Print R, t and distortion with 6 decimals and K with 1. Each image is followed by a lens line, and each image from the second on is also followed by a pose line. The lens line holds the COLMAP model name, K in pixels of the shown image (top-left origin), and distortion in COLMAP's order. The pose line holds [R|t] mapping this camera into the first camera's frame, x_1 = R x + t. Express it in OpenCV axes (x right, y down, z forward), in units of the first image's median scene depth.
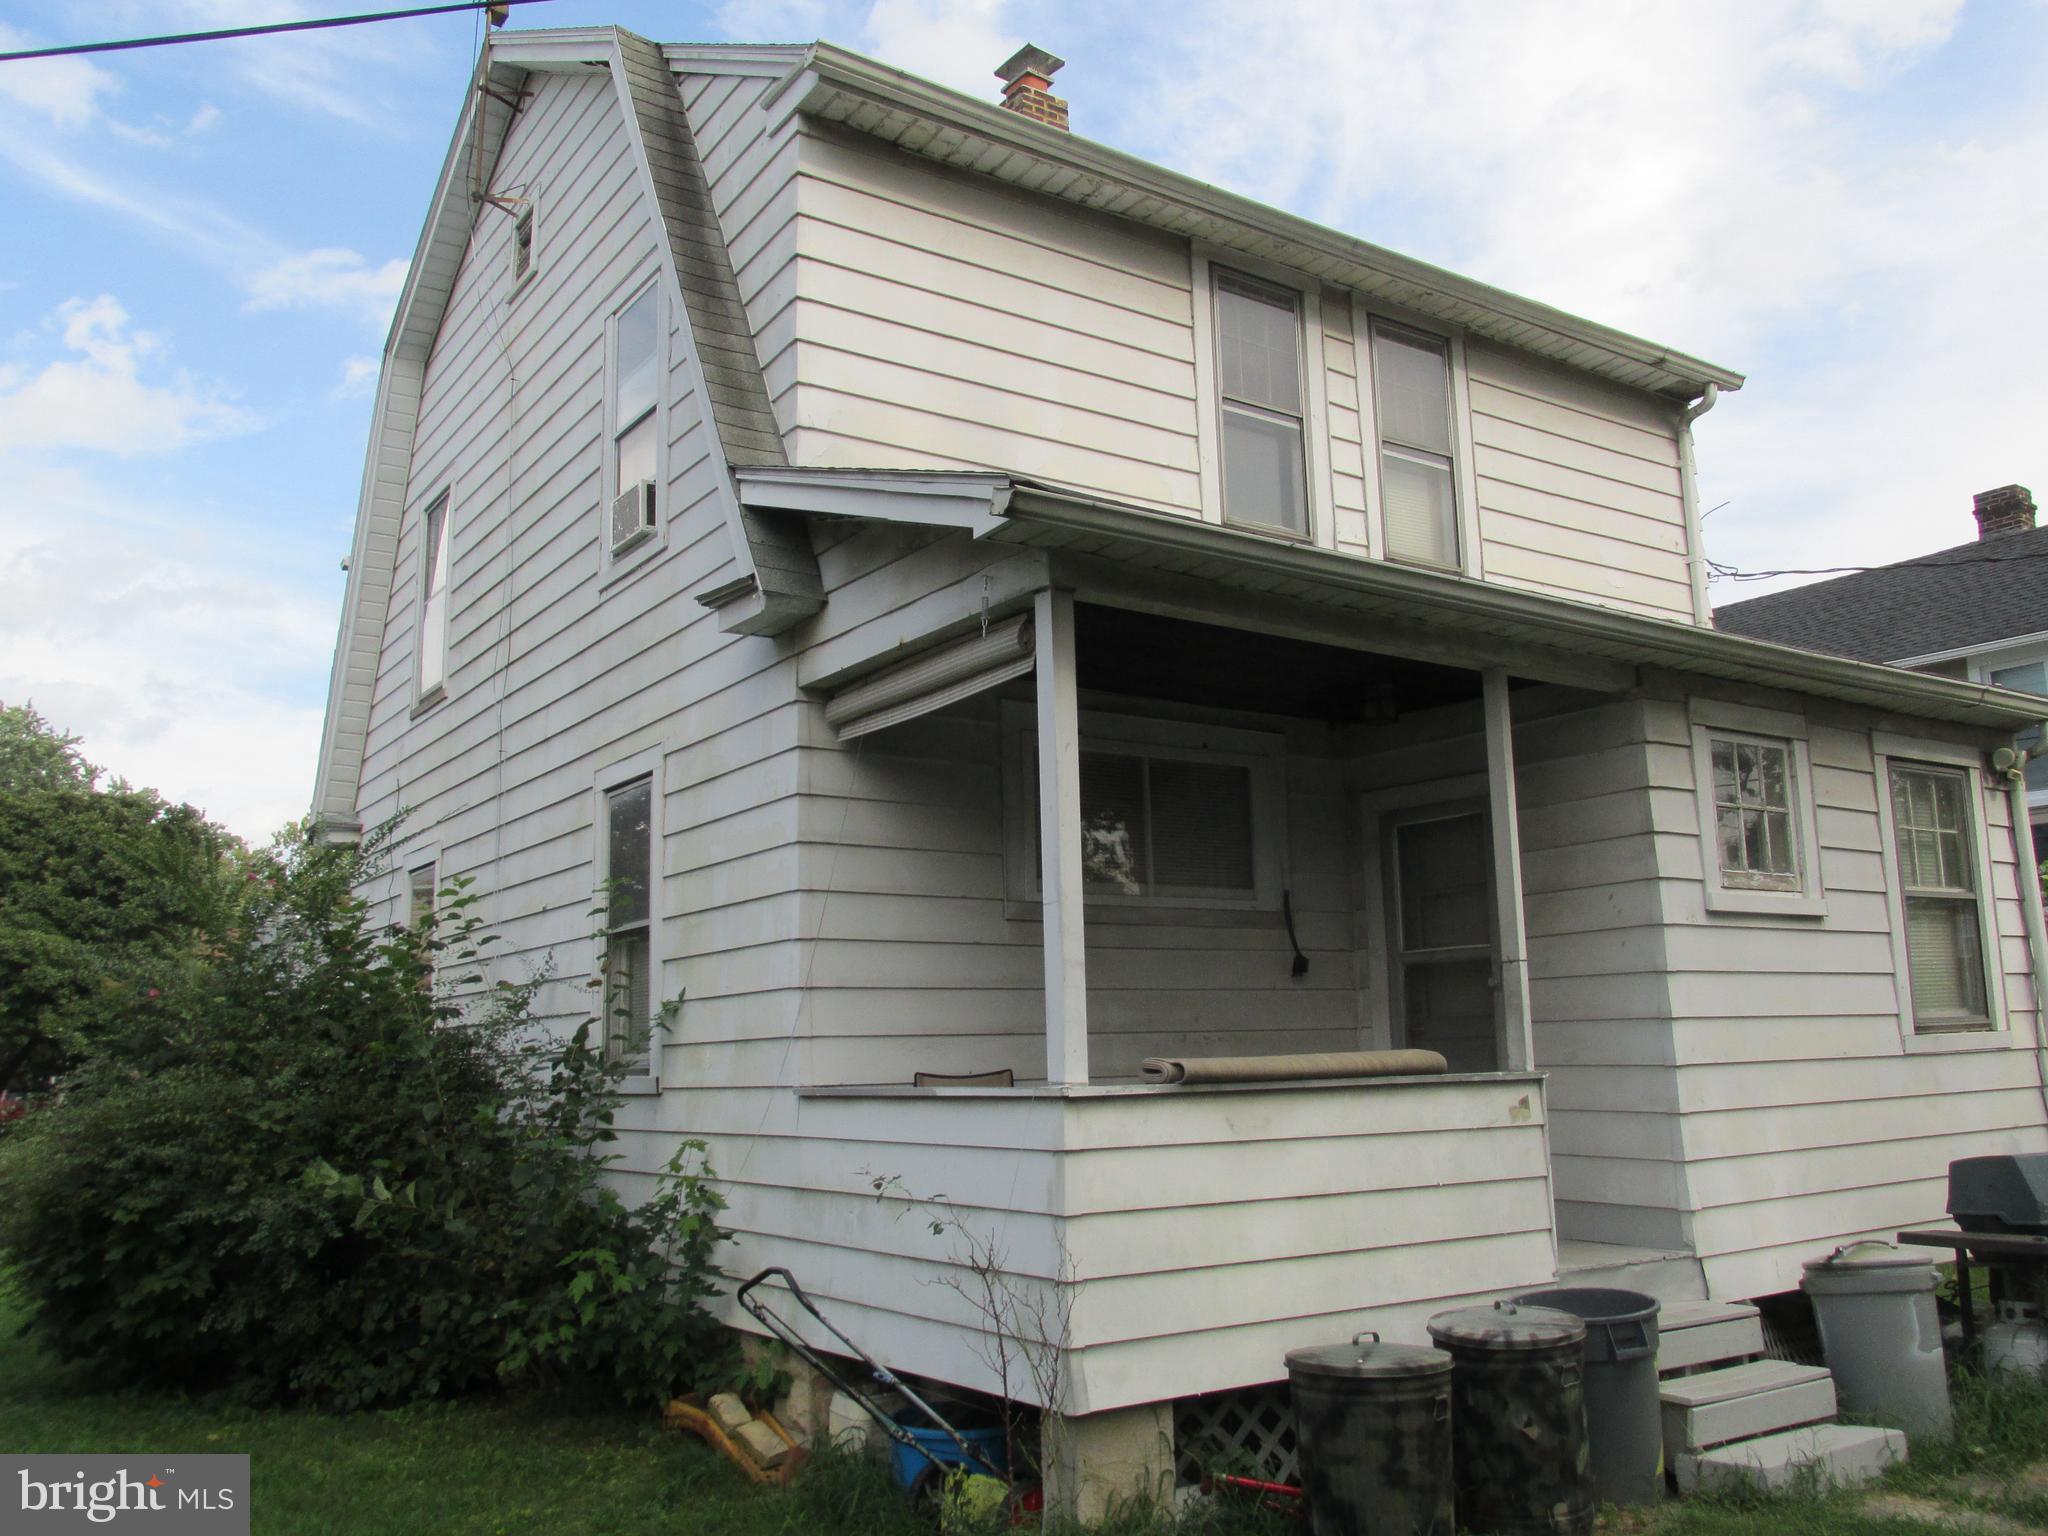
lens RADIAL K [[1684.7, 0, 1027.1], [0, 1684.7, 771.7], [0, 0, 1]] dist [-0.020023, 0.014753]
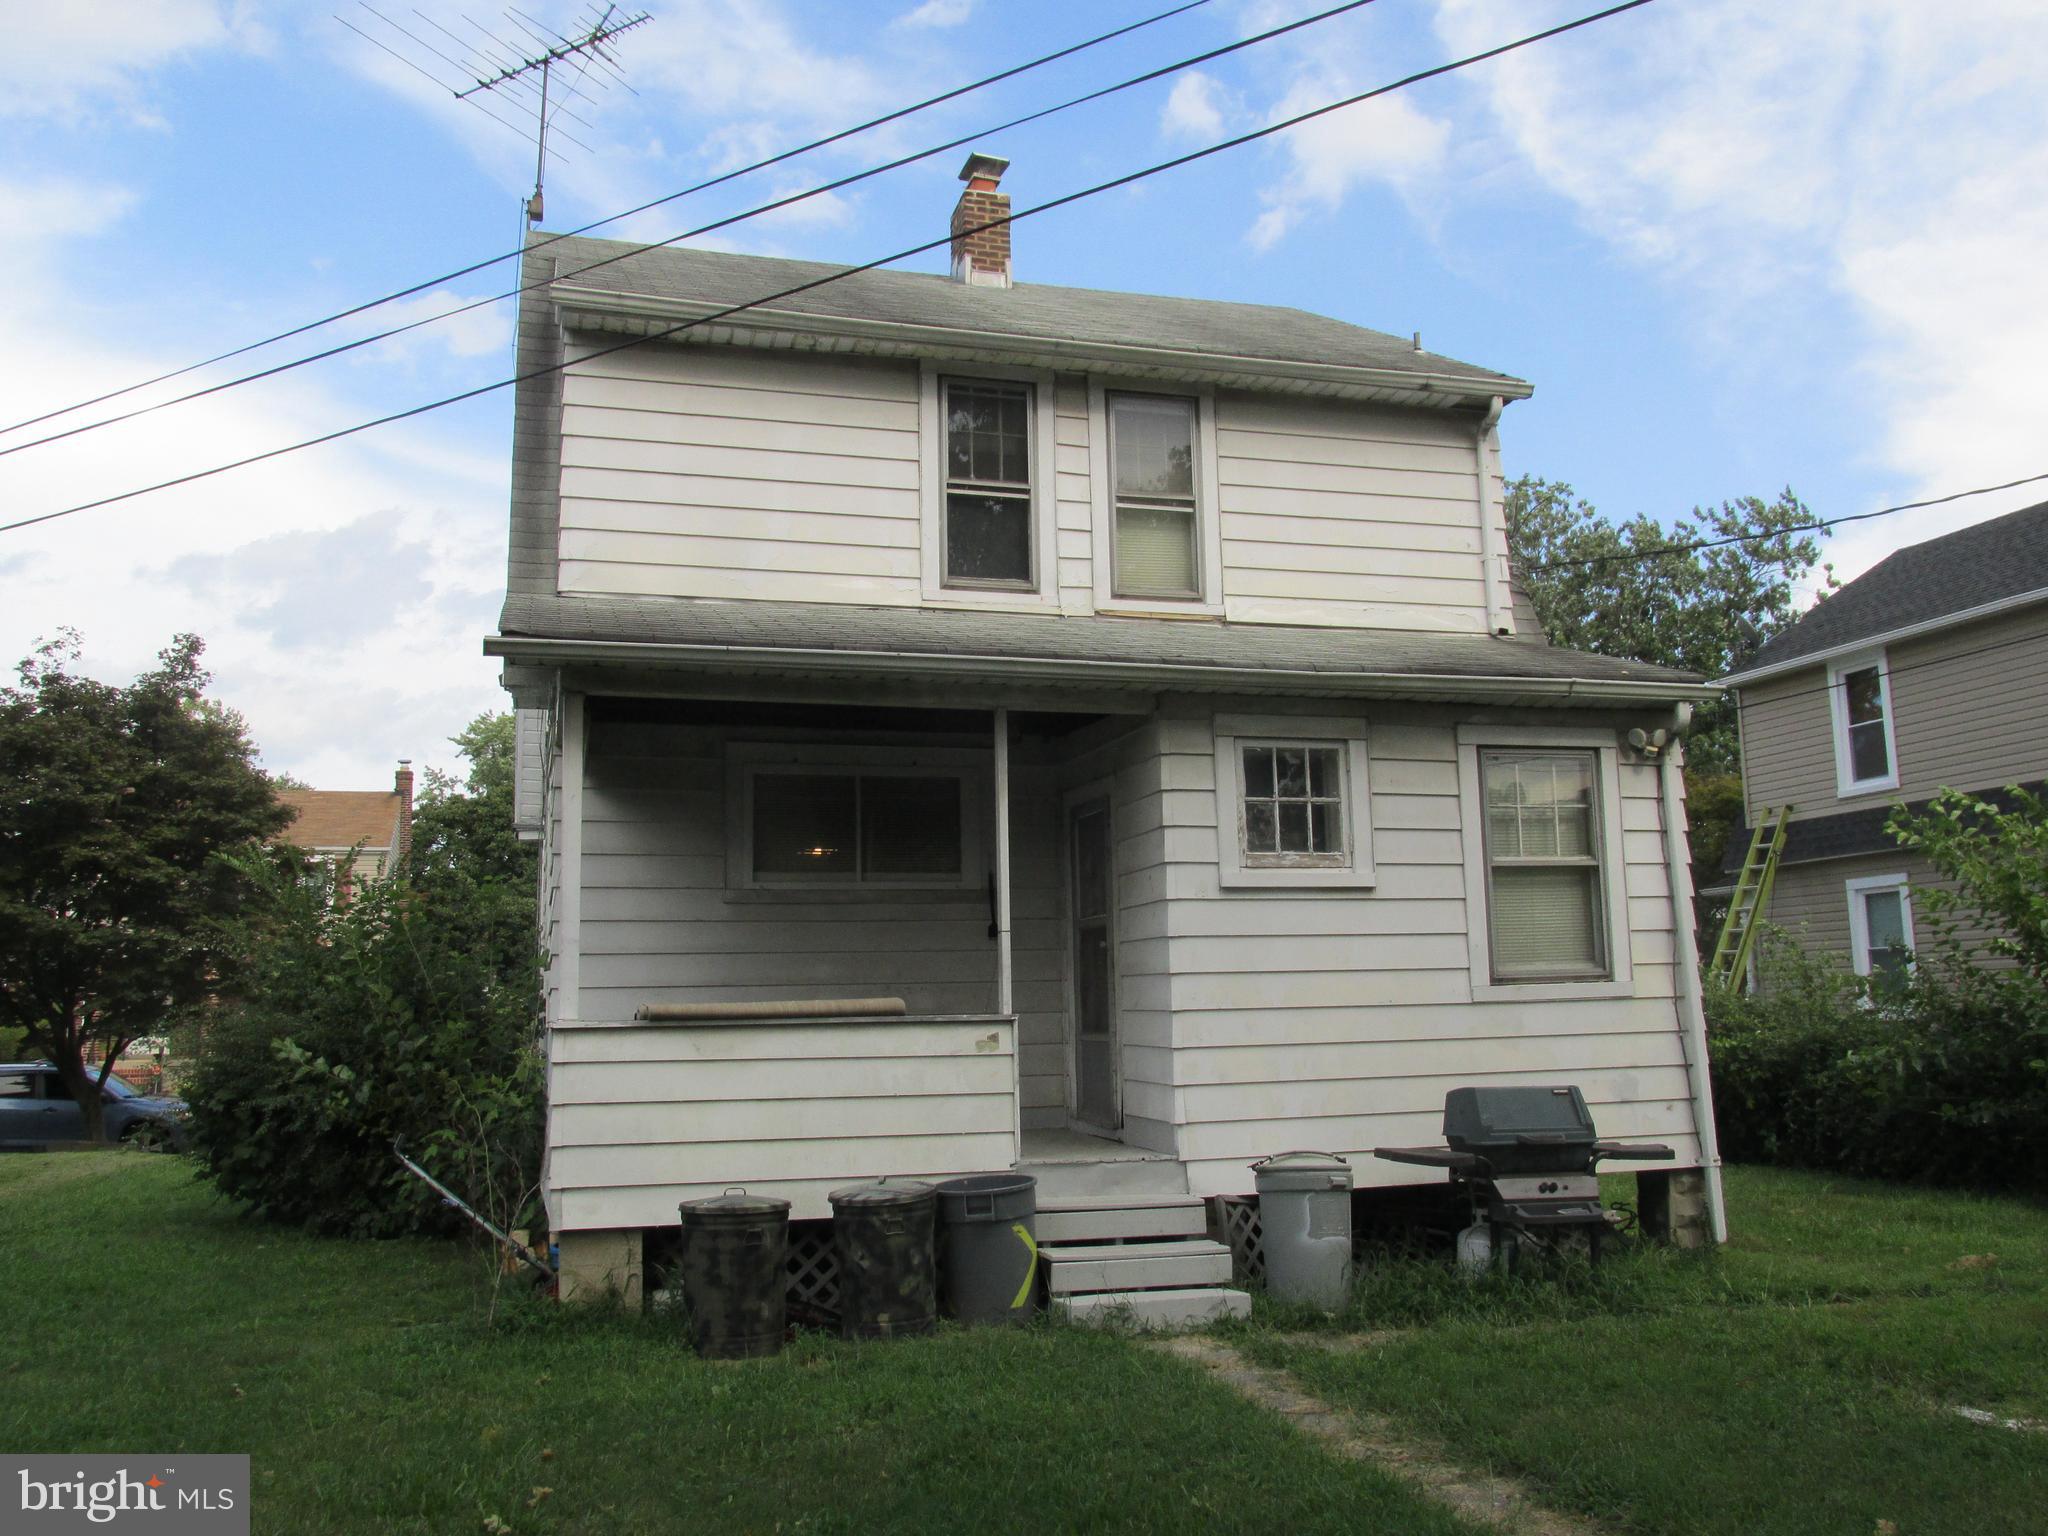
lens RADIAL K [[1684.7, 0, 1015.9], [0, 1684.7, 763.3], [0, 0, 1]] dist [-0.020023, 0.014753]
pose [[0.948500, -0.042384, -0.313927, 0.643652], [0.050632, 0.998552, 0.018166, -0.038299], [0.312703, -0.033125, 0.949273, -0.223359]]
